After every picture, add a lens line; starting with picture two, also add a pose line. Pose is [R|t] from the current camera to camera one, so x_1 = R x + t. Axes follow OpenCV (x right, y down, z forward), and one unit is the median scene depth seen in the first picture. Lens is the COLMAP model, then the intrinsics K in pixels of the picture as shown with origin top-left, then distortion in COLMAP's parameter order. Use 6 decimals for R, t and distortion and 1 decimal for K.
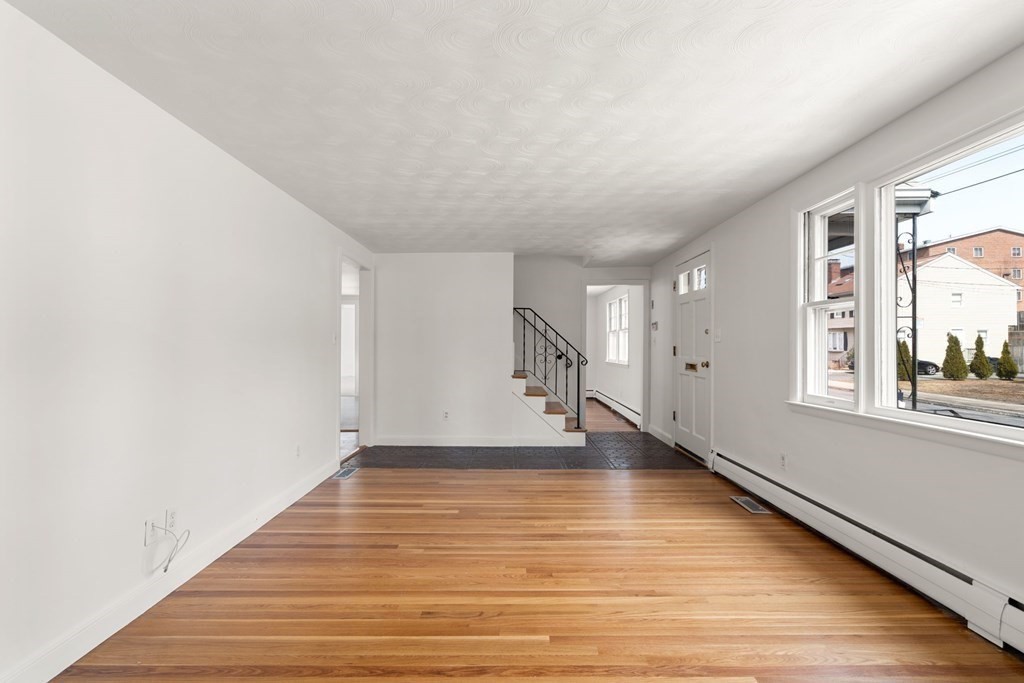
lens RADIAL K [[470.3, 0, 510.6], [0, 470.3, 339.5], [0, 0, 1]] dist [-0.001456, 0.000785]
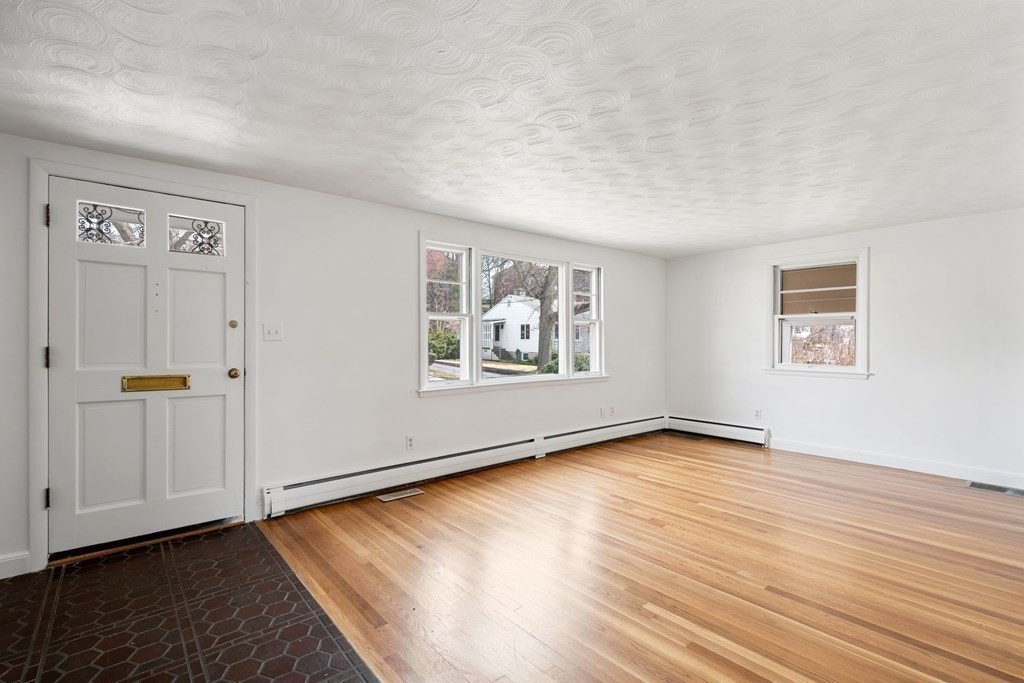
lens RADIAL K [[470.3, 0, 510.6], [0, 470.3, 339.5], [0, 0, 1]] dist [-0.001456, 0.000785]
pose [[-0.645520, 0.002844, 0.763738, -0.543922], [-0.011860, 0.999835, -0.013747, 0.012818], [-0.763651, -0.017932, -0.645380, 1.753922]]
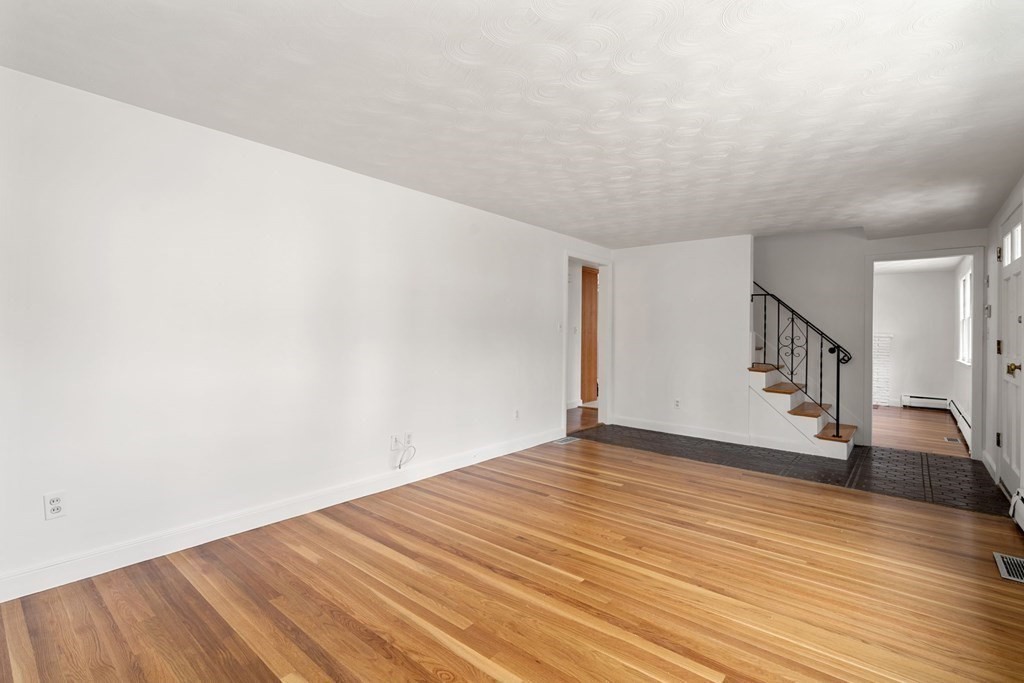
lens RADIAL K [[477.8, 0, 509.6], [0, 477.8, 330.0], [0, 0, 1]] dist [0.001336, 0.001048]
pose [[0.770467, 0.009429, -0.637410, 0.442796], [-0.006010, 0.999954, 0.007526, -0.004438], [0.637452, -0.001968, 0.770488, -0.030934]]
